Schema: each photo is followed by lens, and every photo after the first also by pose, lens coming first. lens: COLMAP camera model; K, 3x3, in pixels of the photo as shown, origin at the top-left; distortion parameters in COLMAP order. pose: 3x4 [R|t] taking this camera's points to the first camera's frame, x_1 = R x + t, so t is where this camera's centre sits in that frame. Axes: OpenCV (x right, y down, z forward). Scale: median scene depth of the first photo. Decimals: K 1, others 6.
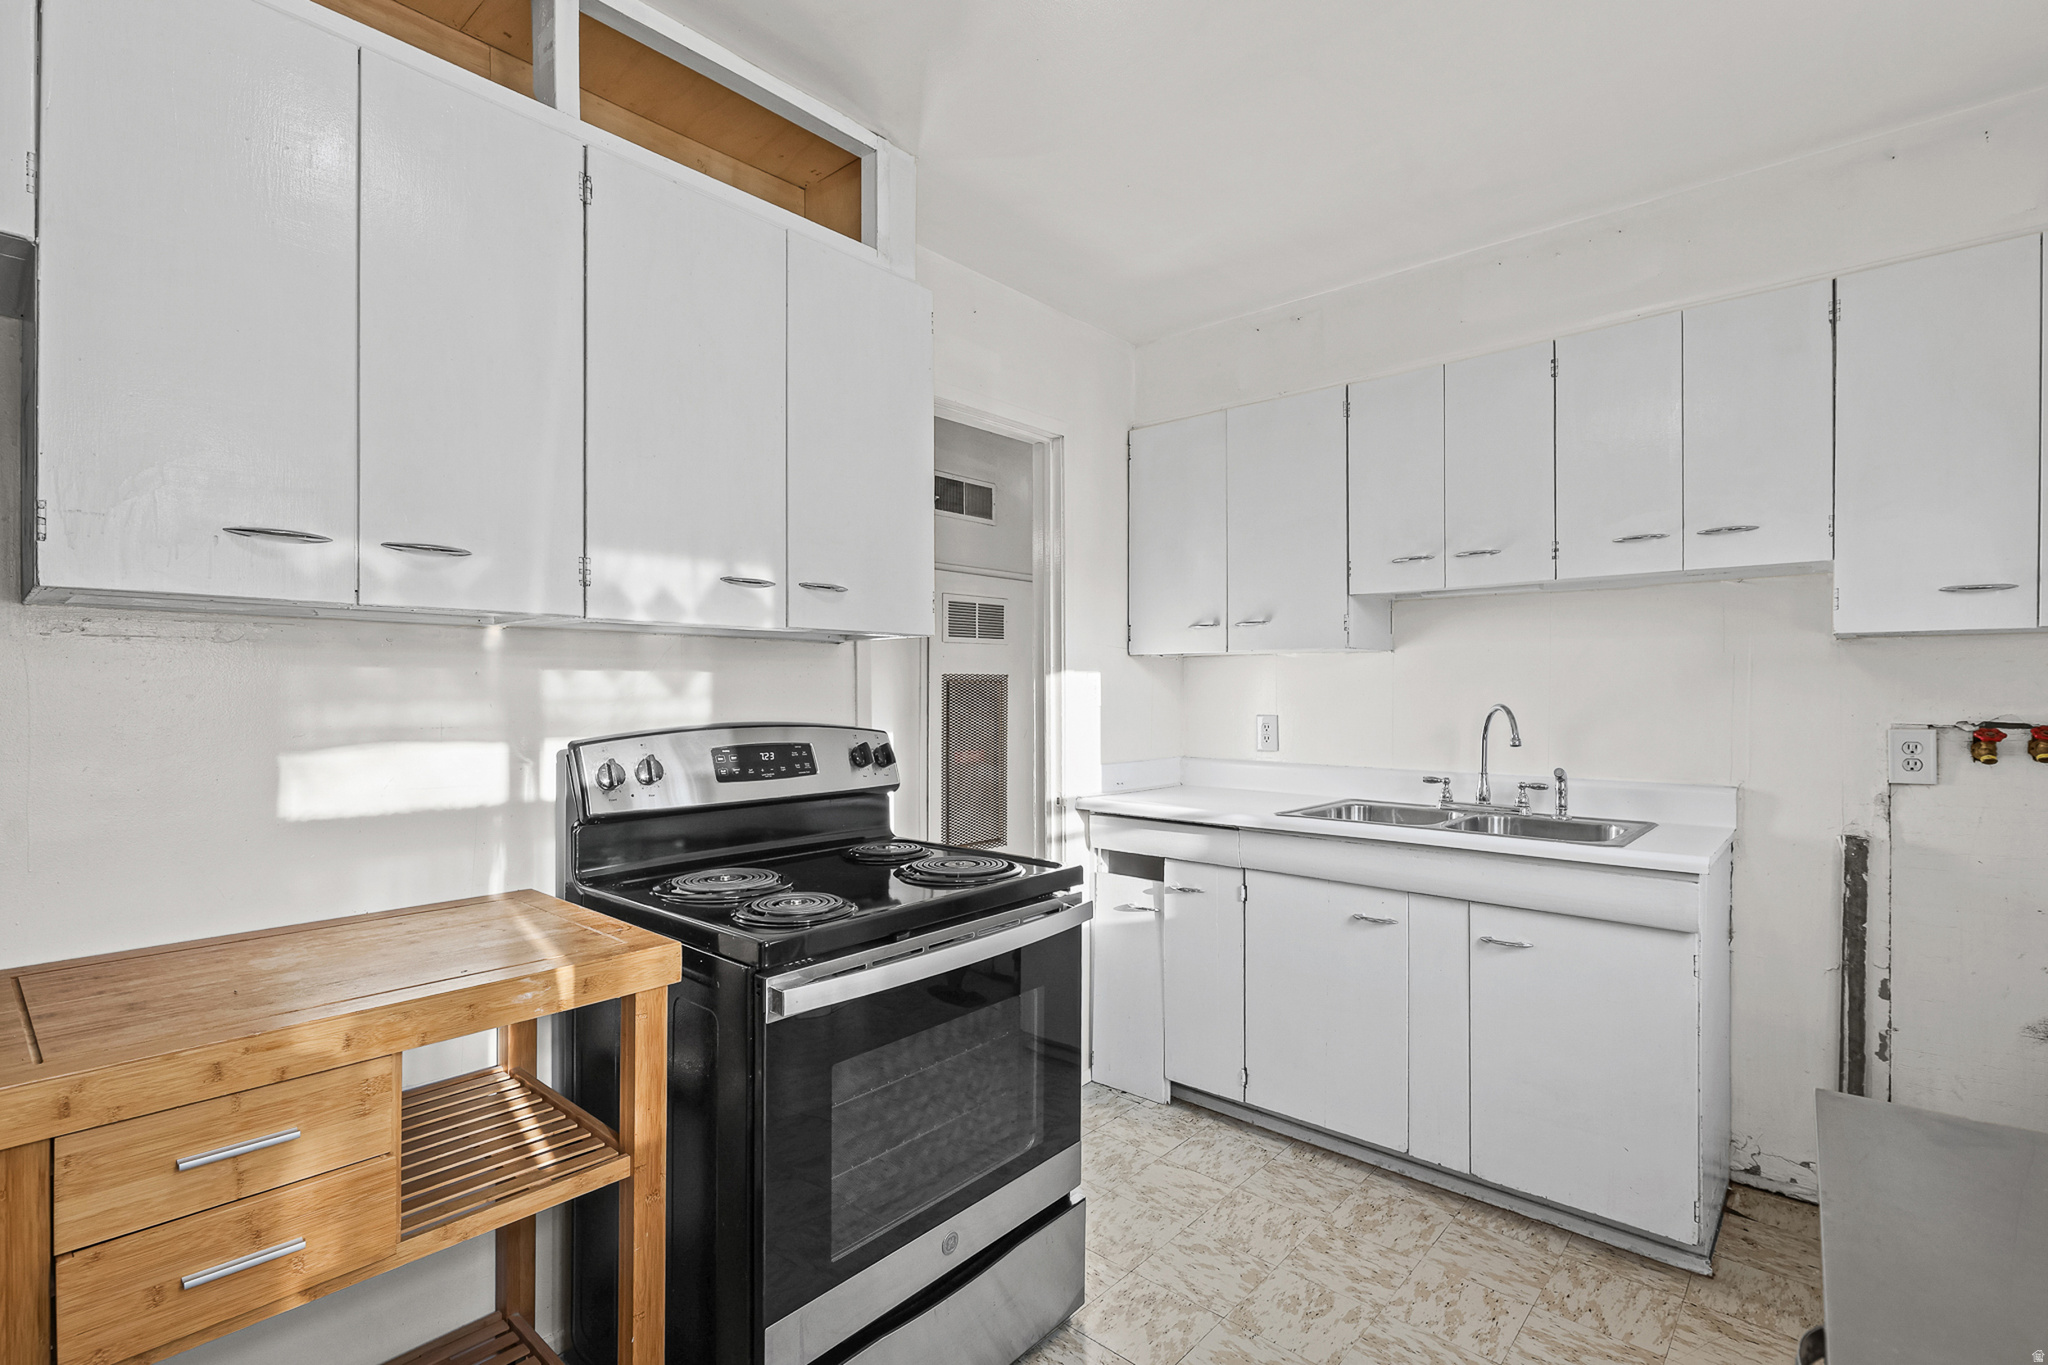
lens RADIAL K [[949.3, 0, 1021.8], [0, 949.3, 688.4], [0, 0, 1]] dist [-0.005187, -0.000648]
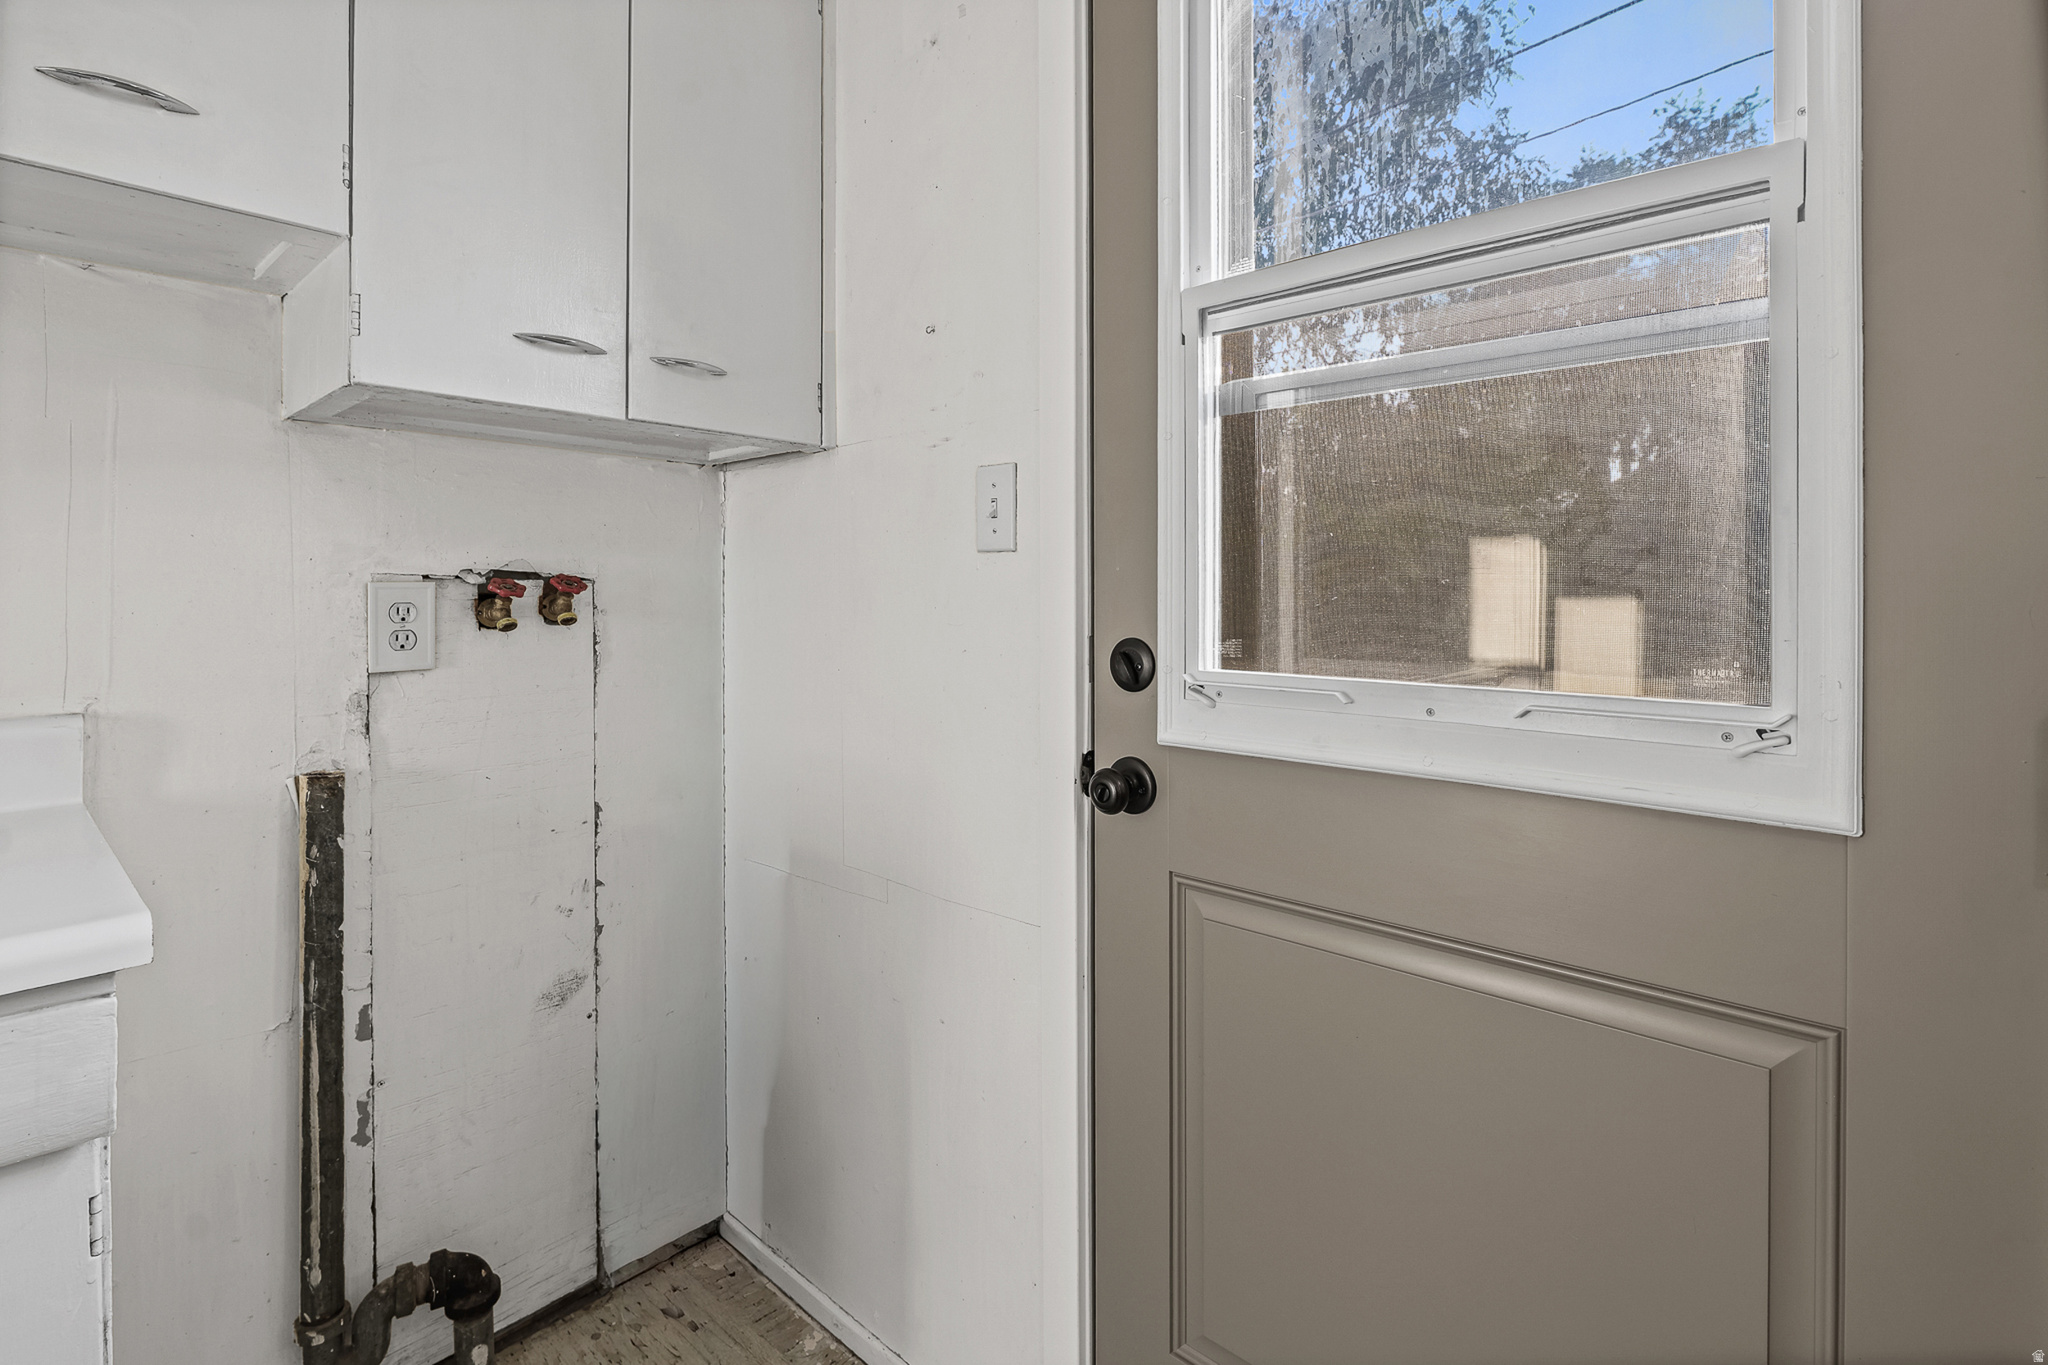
lens RADIAL K [[949.3, 0, 984.3], [0, 949.3, 594.8], [0, 0, 1]] dist [-0.005187, -0.000648]
pose [[0.044064, -0.002907, 0.999024, 0.338055], [-0.004379, 0.999986, 0.003103, 0.046945], [-0.999019, -0.004512, 0.044050, 0.583067]]
